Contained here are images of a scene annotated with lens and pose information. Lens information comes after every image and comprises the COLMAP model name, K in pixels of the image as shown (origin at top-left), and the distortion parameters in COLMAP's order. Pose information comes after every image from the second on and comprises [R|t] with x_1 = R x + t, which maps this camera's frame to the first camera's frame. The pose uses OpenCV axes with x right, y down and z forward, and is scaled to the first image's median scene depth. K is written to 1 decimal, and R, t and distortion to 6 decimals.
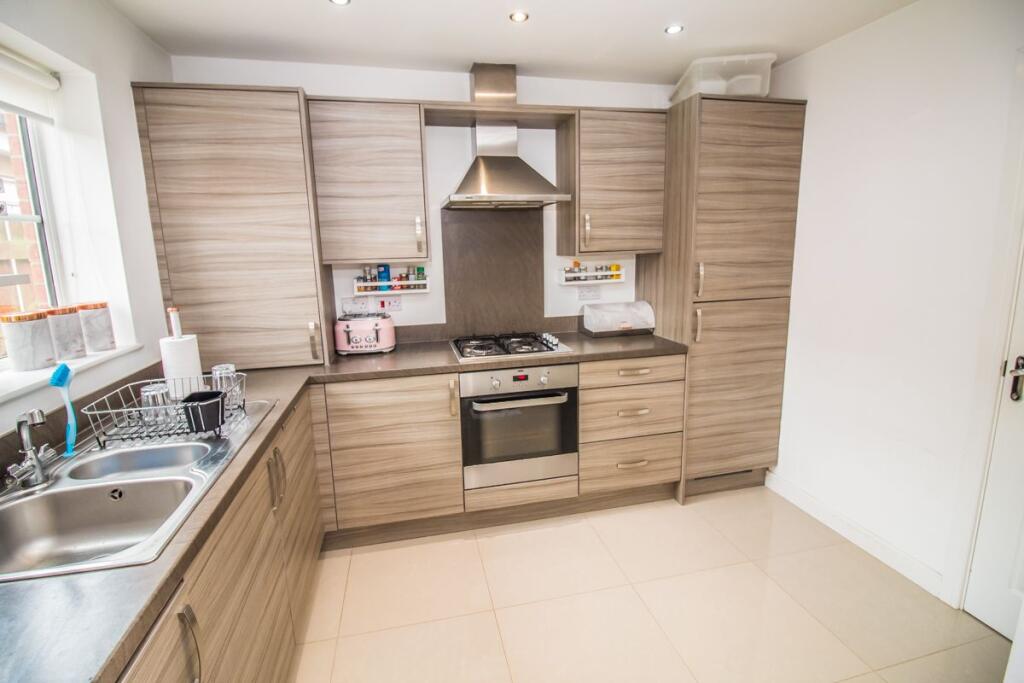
lens RADIAL K [[477.0, 0, 508.5], [0, 477.0, 336.4], [0, 0, 1]] dist [0.006383, -0.001165]
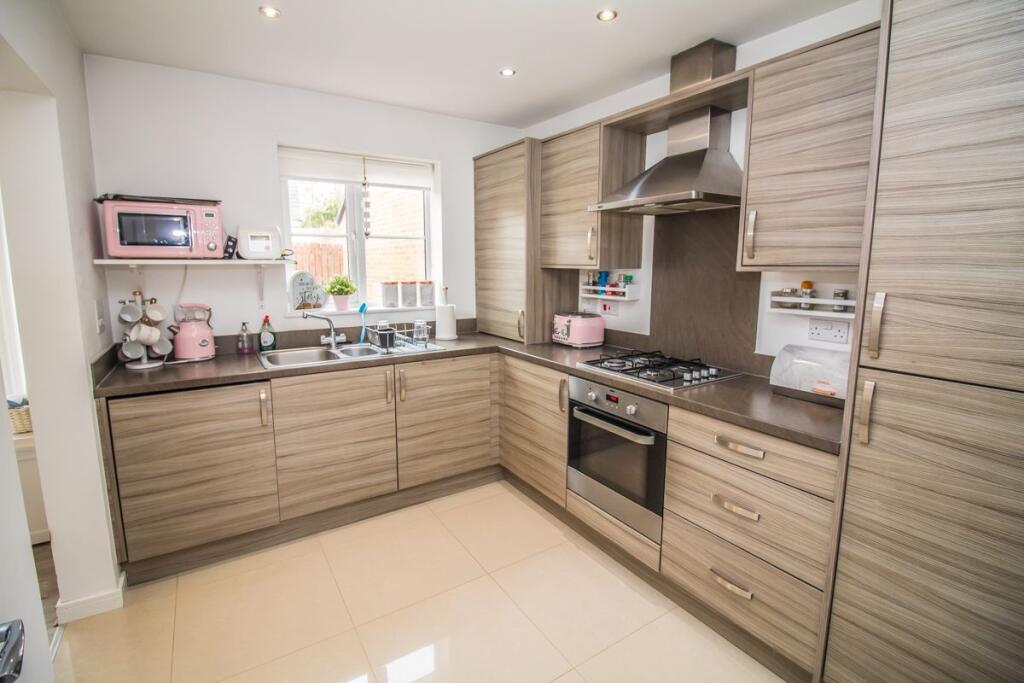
lens RADIAL K [[477.0, 0, 505.6], [0, 477.0, 335.9], [0, 0, 1]] dist [0.006383, -0.001165]
pose [[0.336281, 0.168890, -0.926494, 0.751132], [-0.188402, 0.975966, 0.109525, -0.088416], [0.922724, 0.137722, 0.360018, 0.442852]]
